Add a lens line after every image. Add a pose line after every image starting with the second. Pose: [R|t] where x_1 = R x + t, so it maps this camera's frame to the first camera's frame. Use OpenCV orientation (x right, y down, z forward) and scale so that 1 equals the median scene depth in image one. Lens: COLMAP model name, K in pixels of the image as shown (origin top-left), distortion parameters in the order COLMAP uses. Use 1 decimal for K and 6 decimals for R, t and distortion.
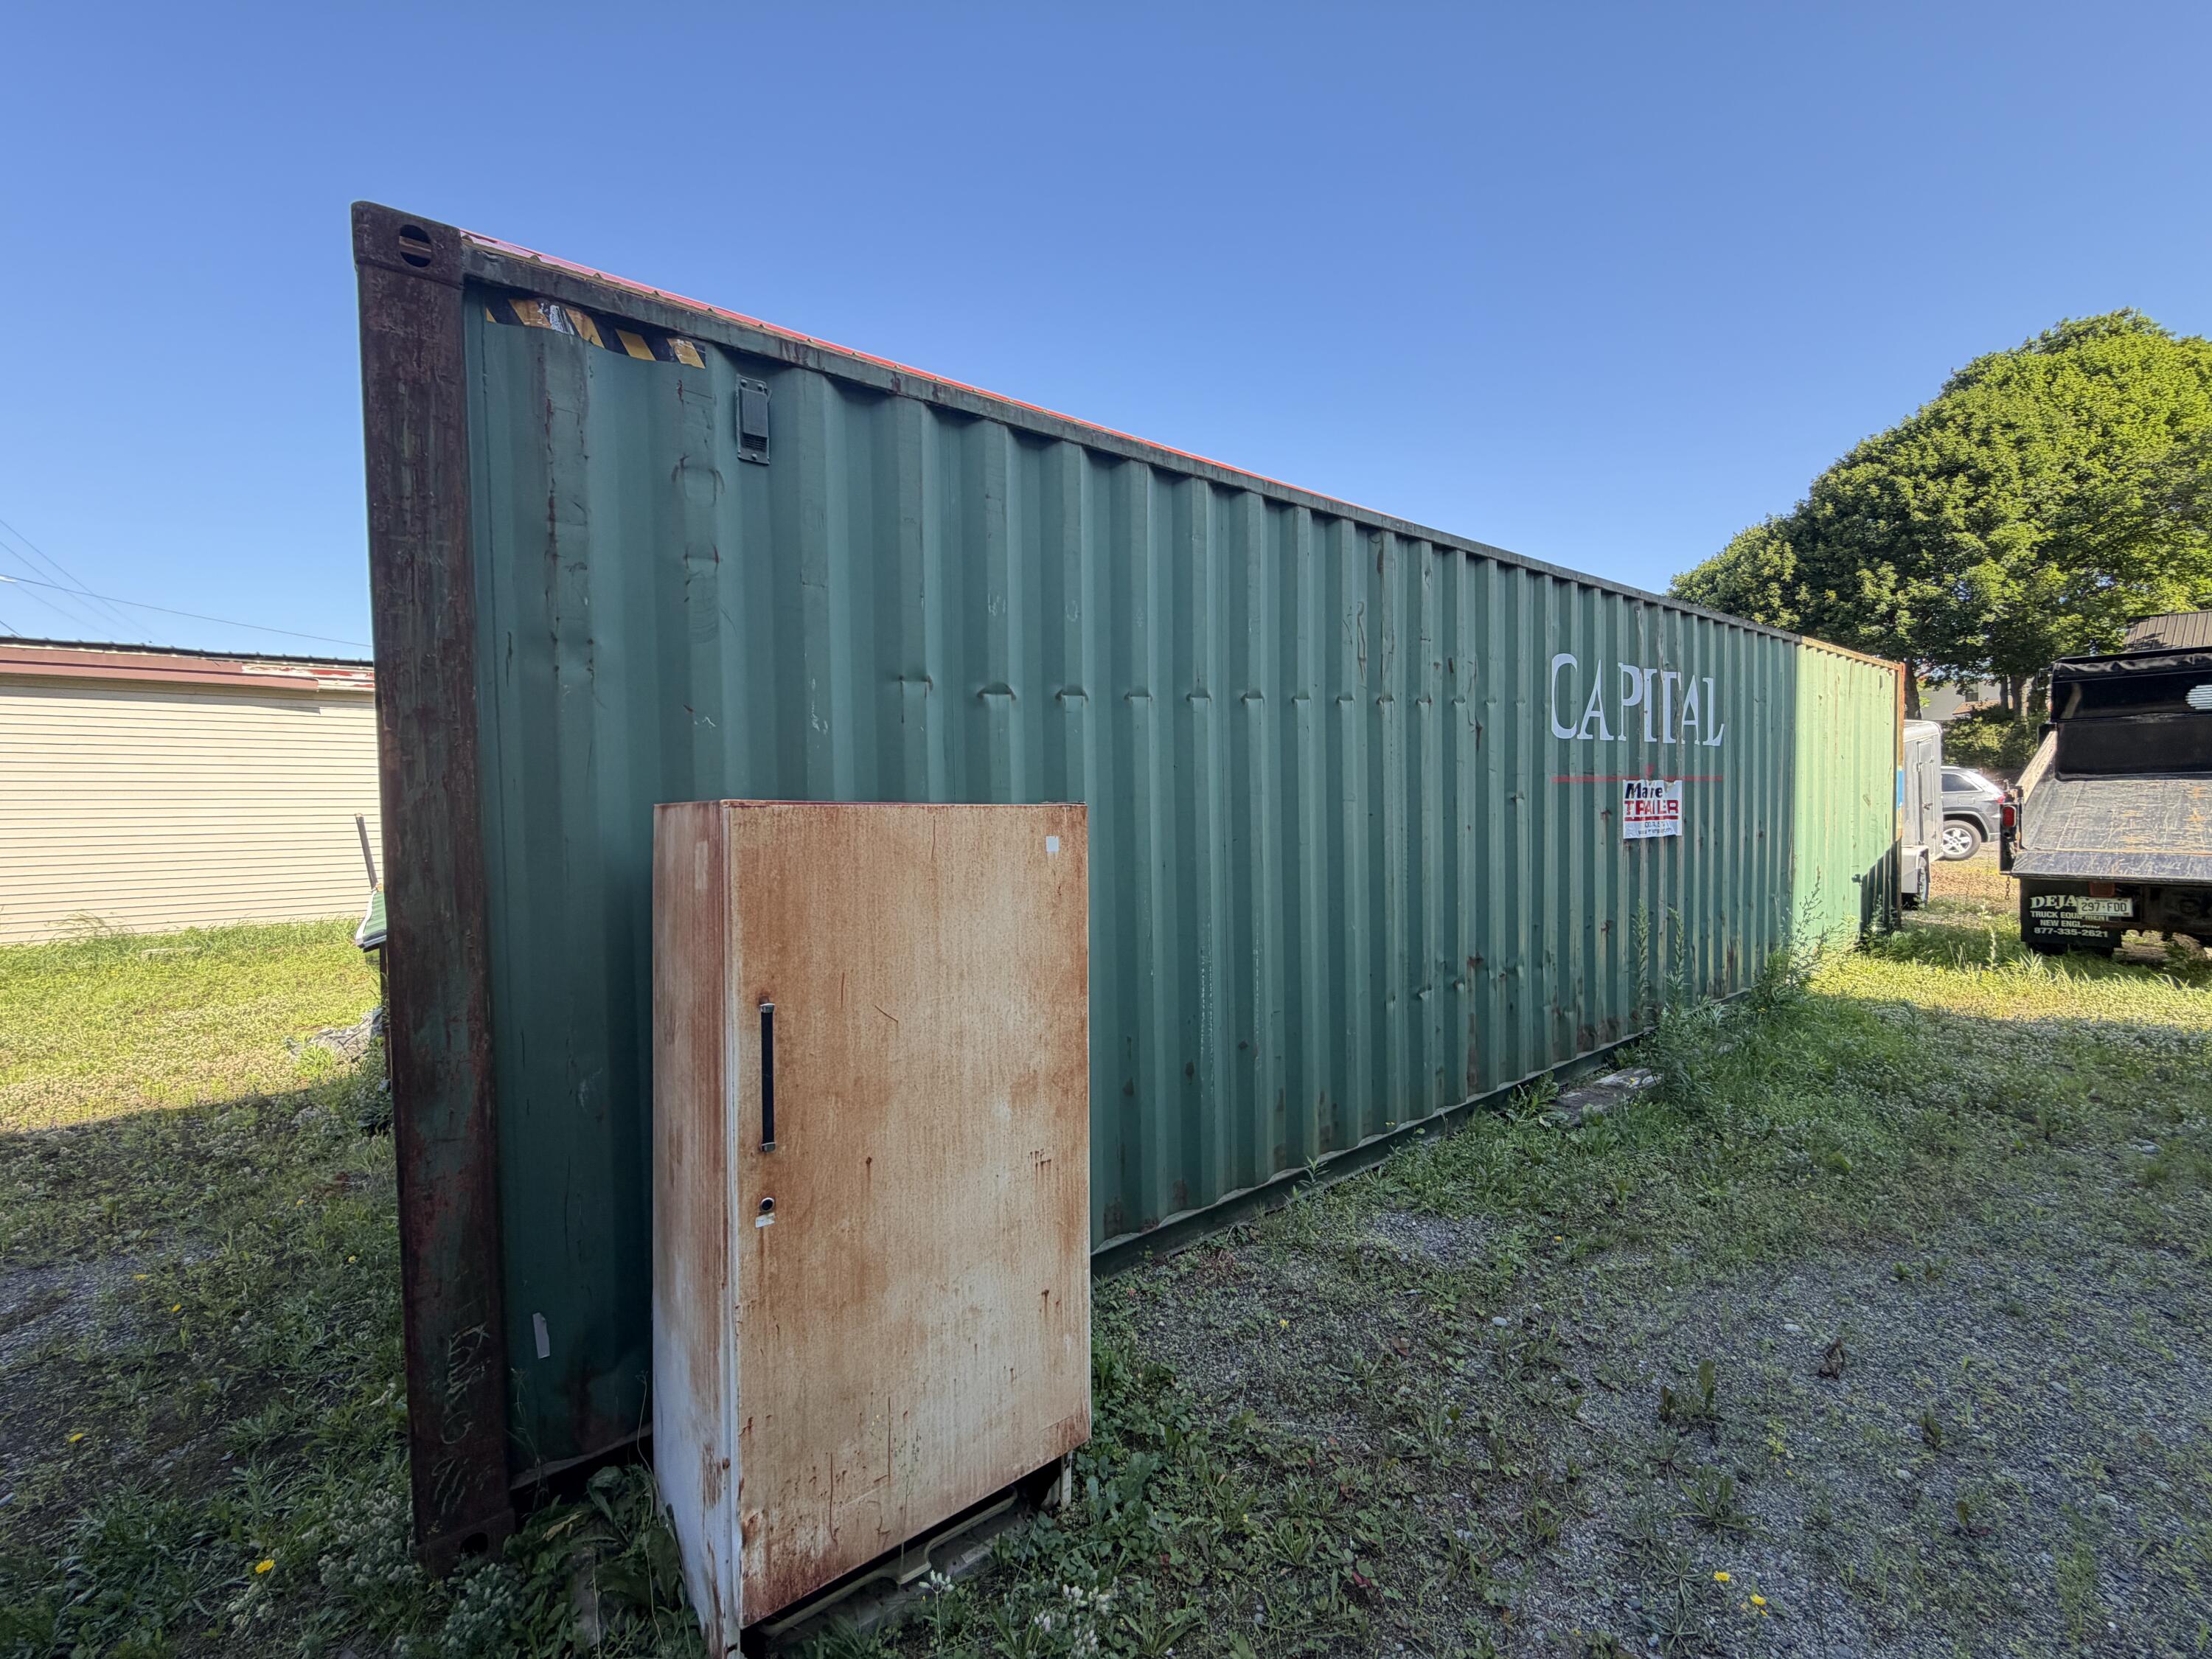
lens RADIAL K [[855.5, 0, 1086.9], [0, 855.5, 823.5], [0, 0, 1]] dist [0.000128, 0.000023]
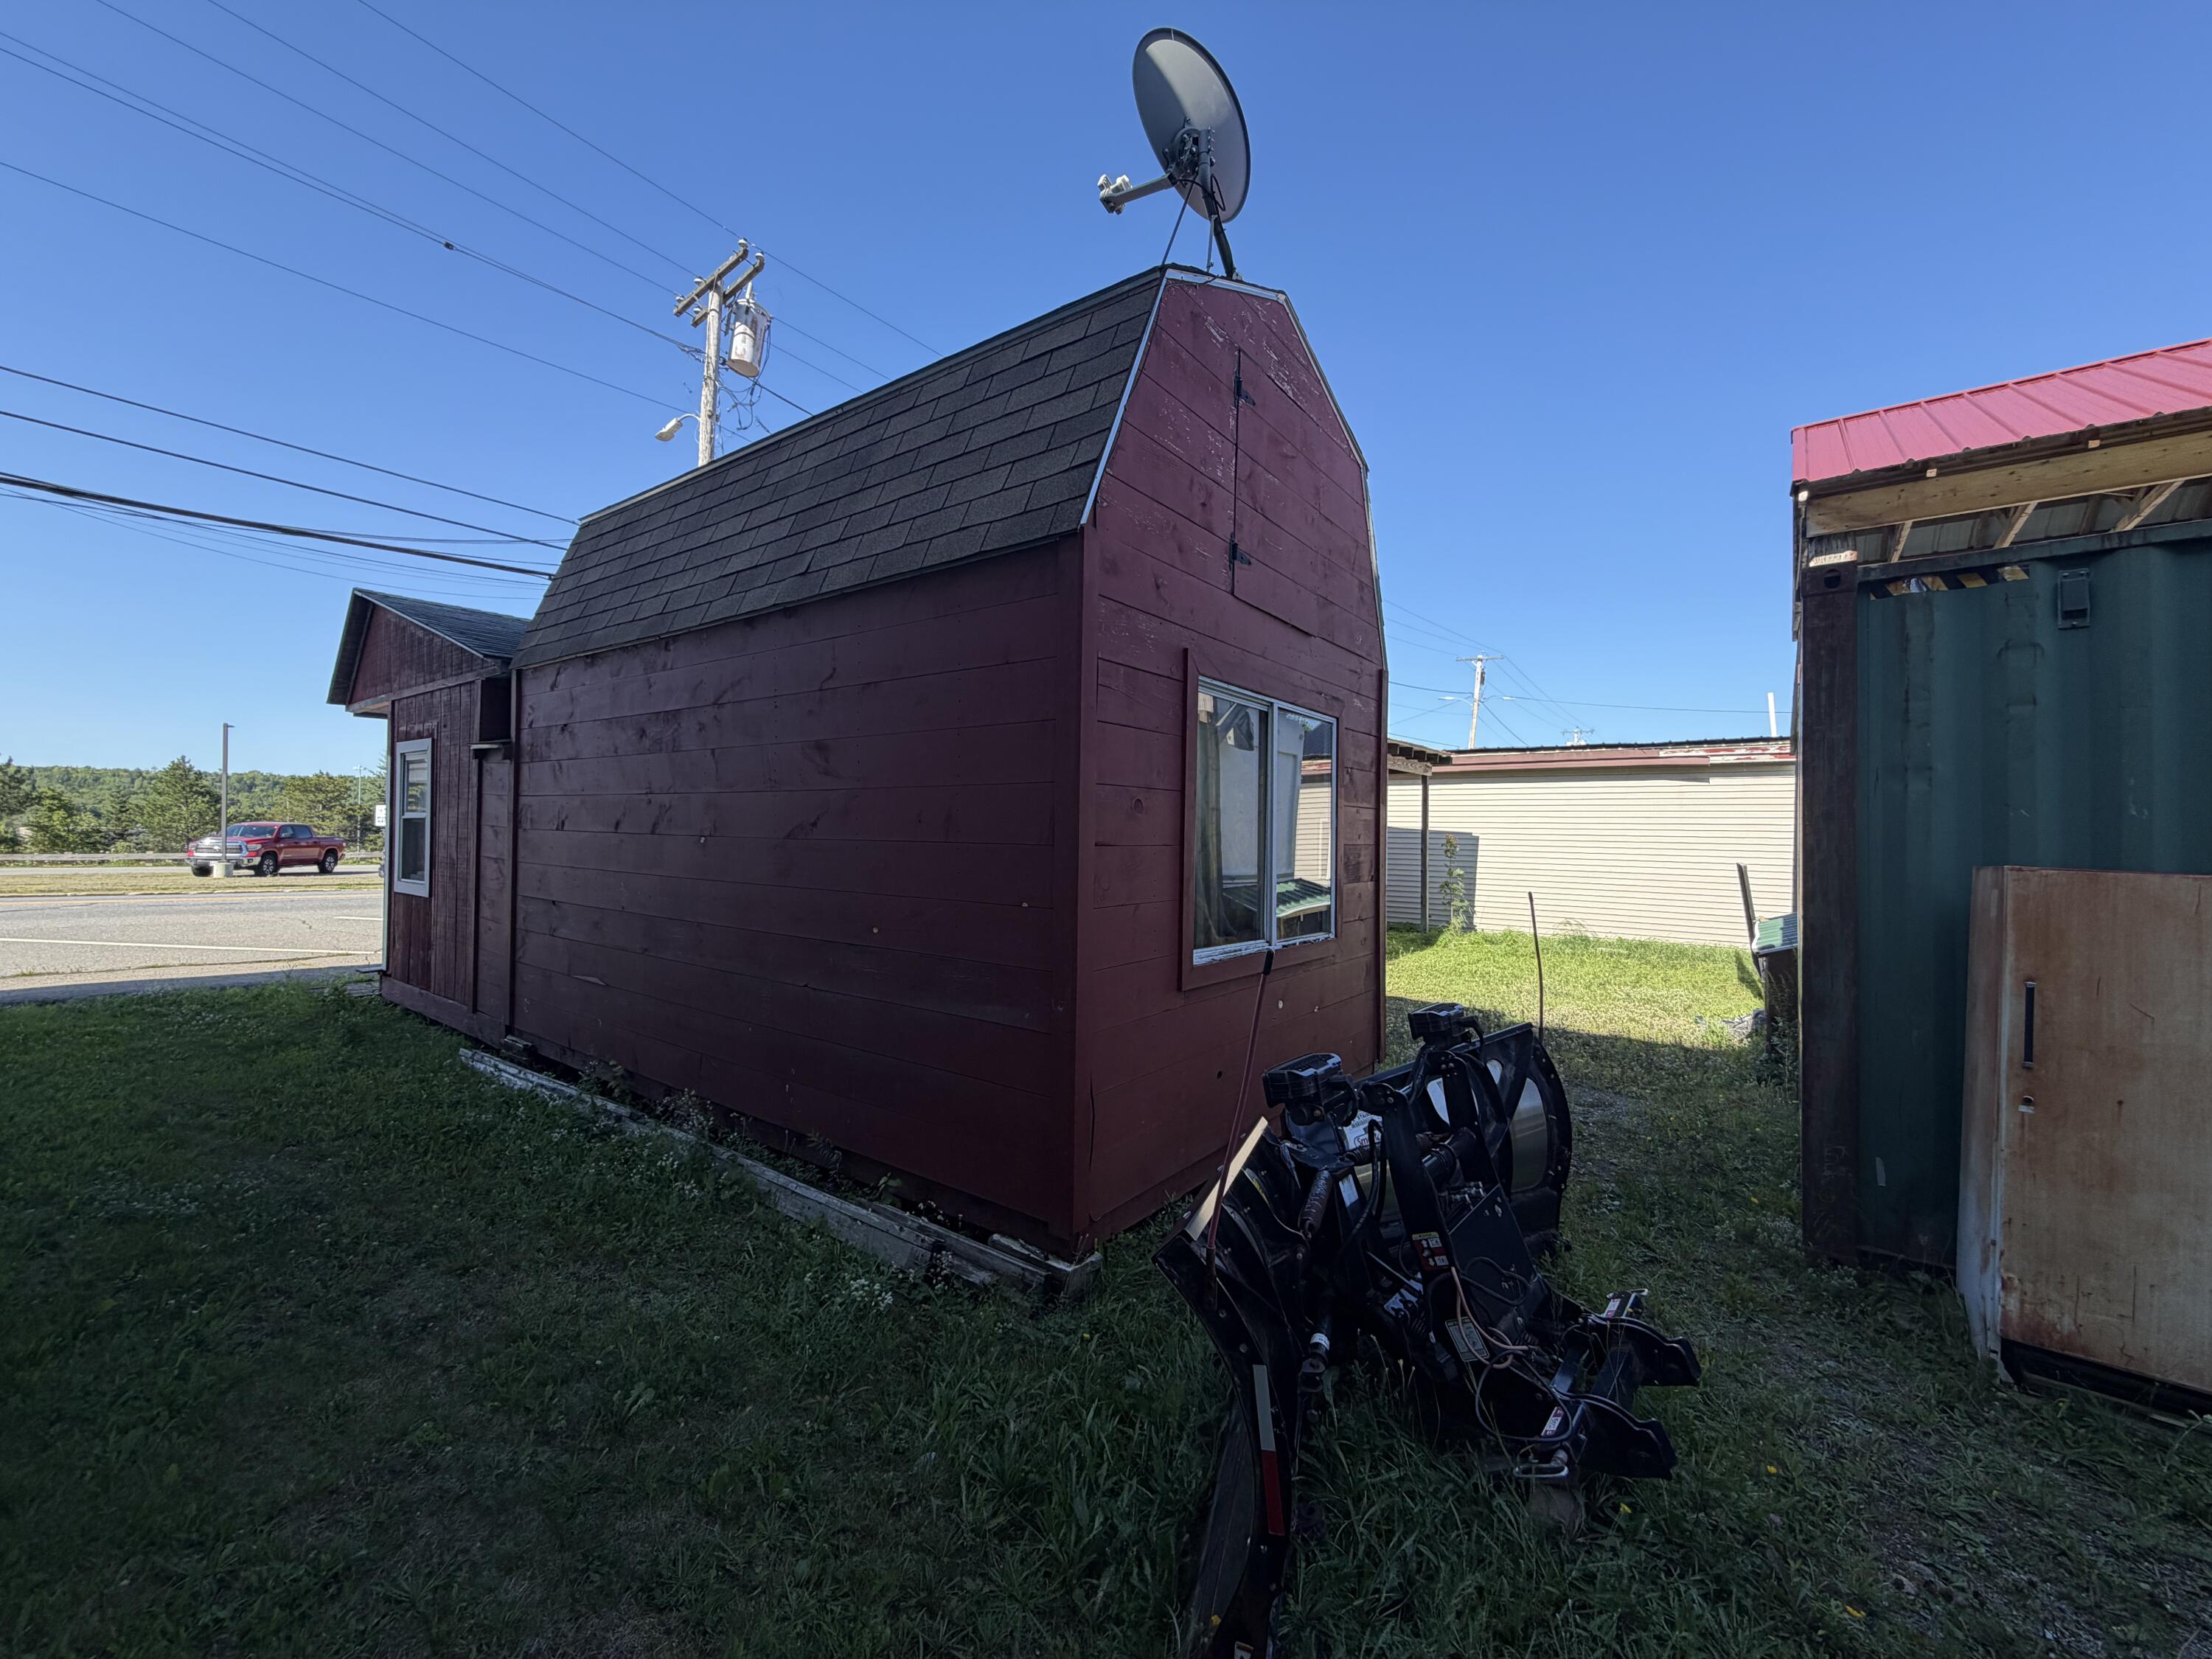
lens RADIAL K [[881.4, 0, 1099.0], [0, 881.4, 824.5], [0, 0, 1]] dist [-0.000377, 0.000171]
pose [[0.256214, -0.000077, -0.966620, 0.741123], [-0.055346, 0.998358, -0.014750, 0.015198], [0.965034, 0.057278, 0.255789, -1.112829]]
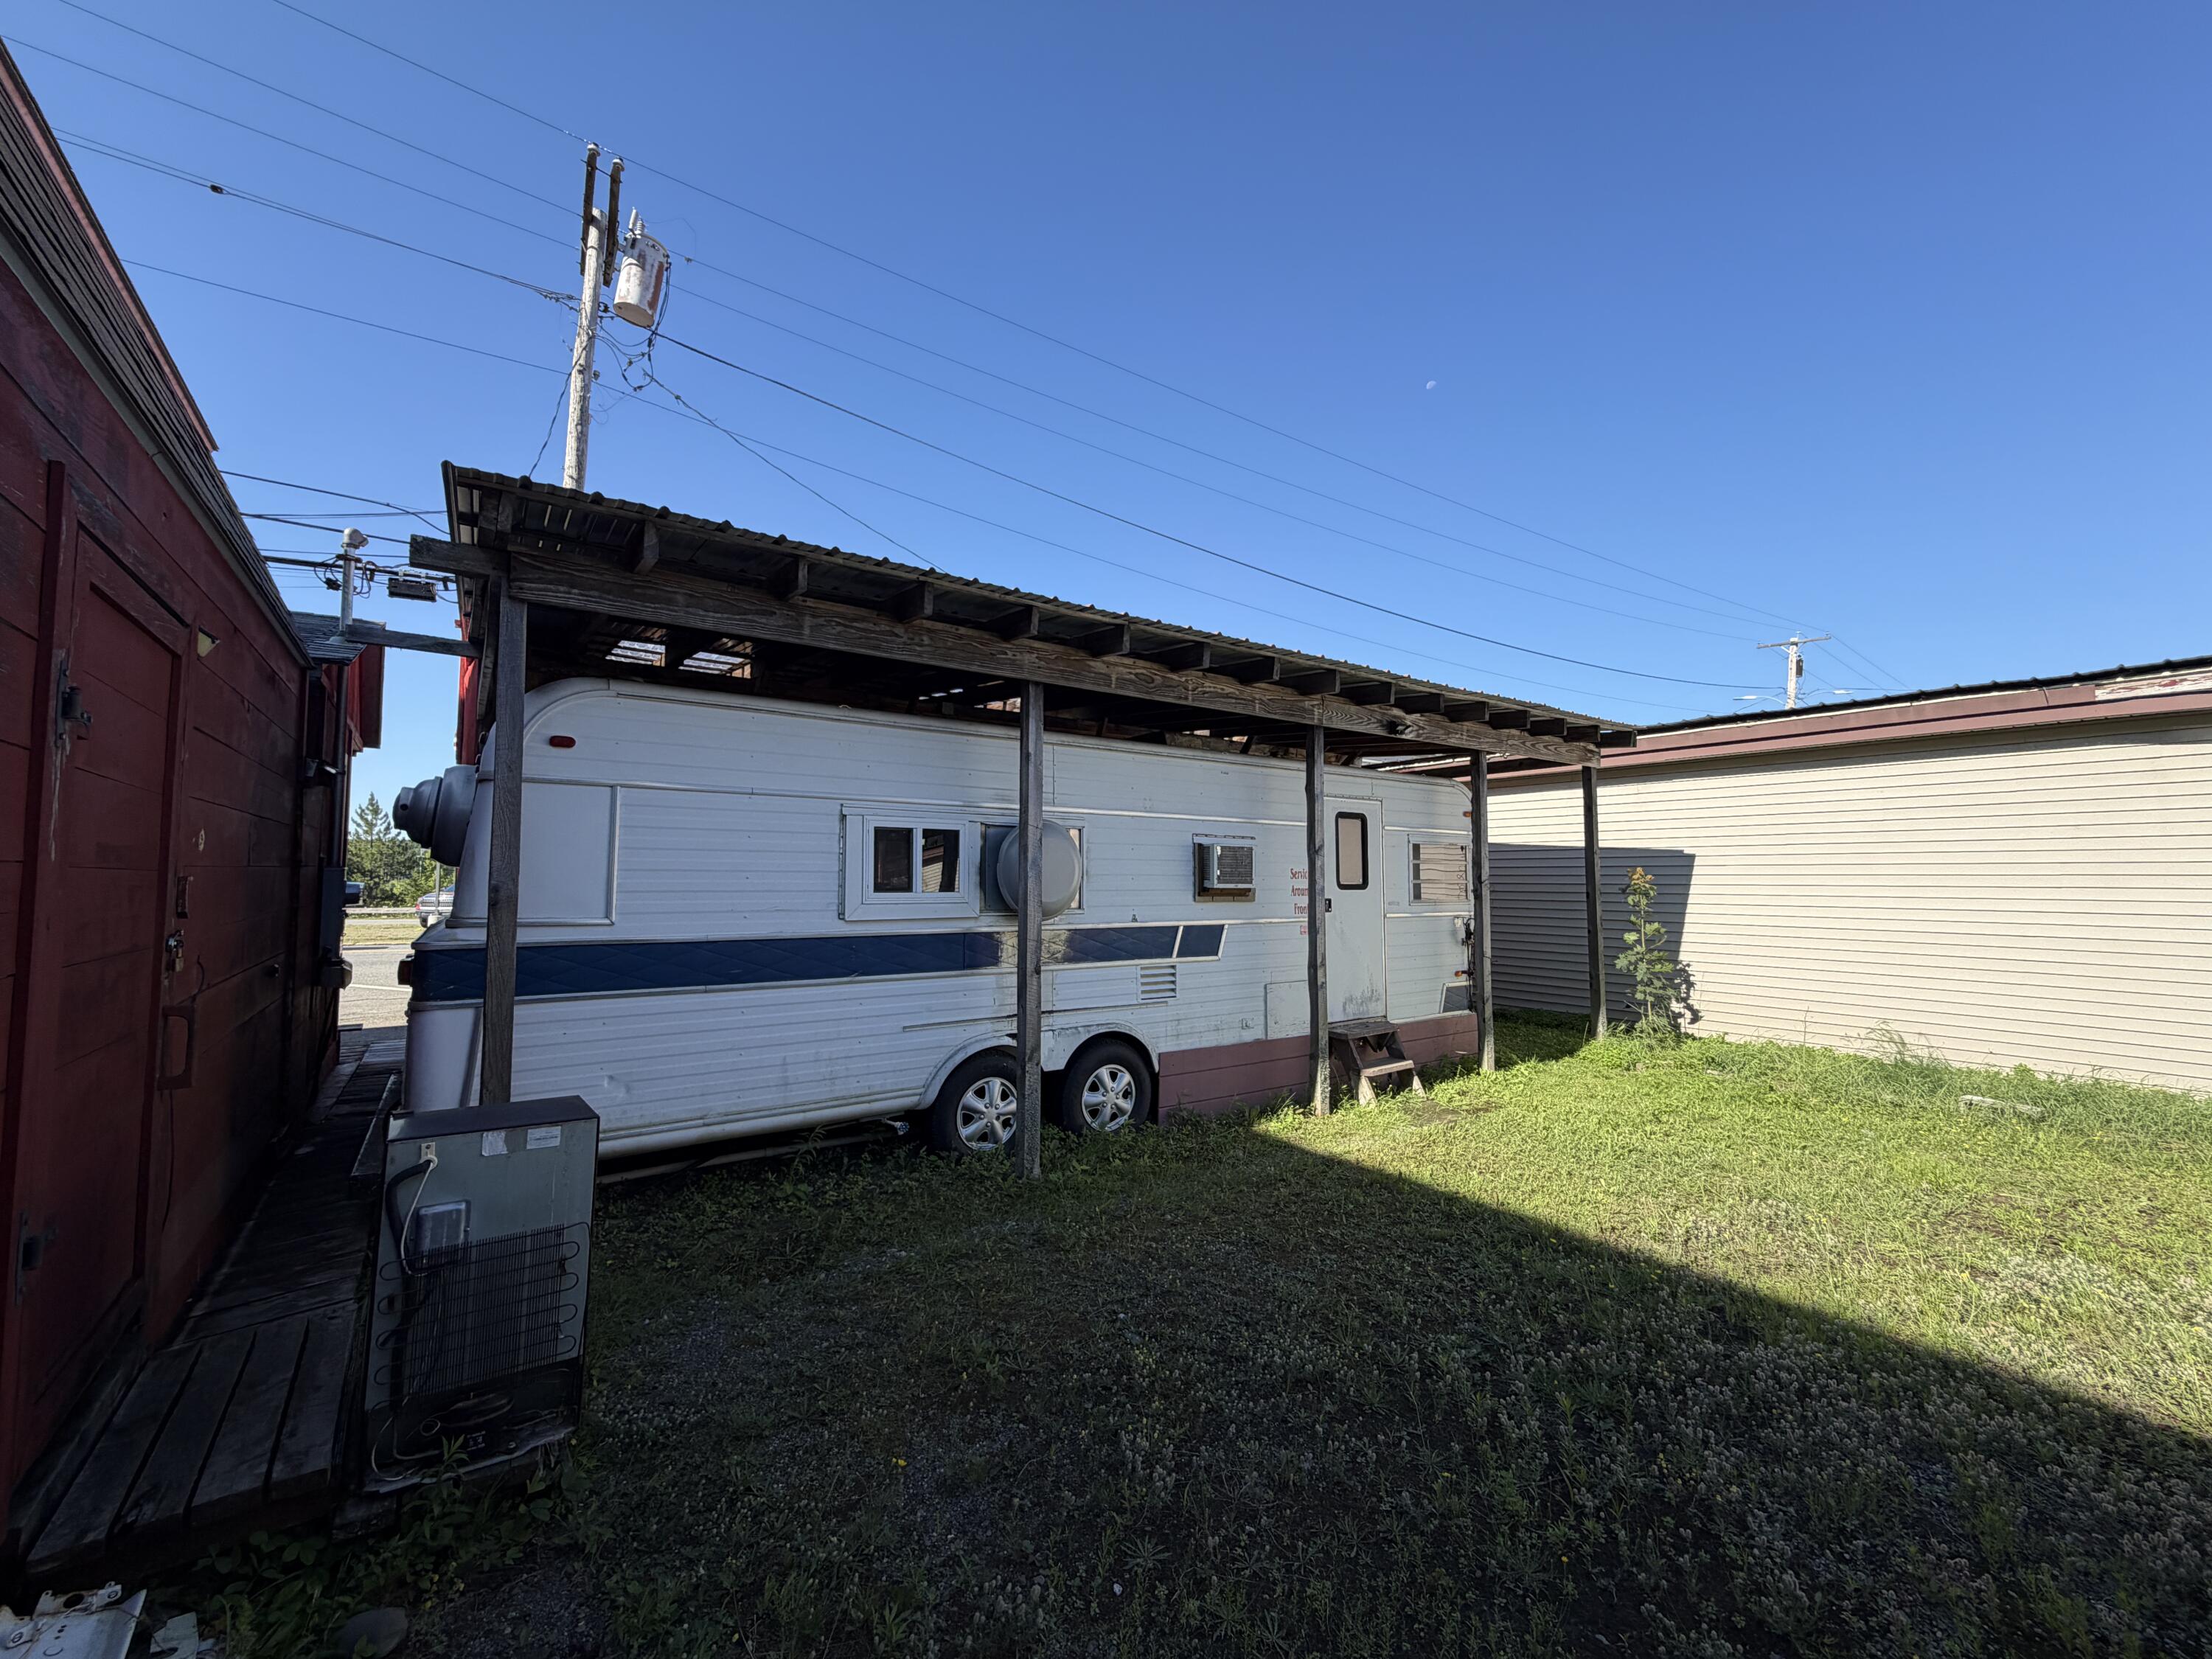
lens RADIAL K [[898.9, 0, 1106.0], [0, 898.9, 829.5], [0, 0, 1]] dist [0.002789, 0.000014]
pose [[-0.013532, -0.053356, -0.998484, -1.439351], [-0.036358, 0.997941, -0.052835, -0.060075], [0.999247, 0.035588, -0.015444, 1.258770]]
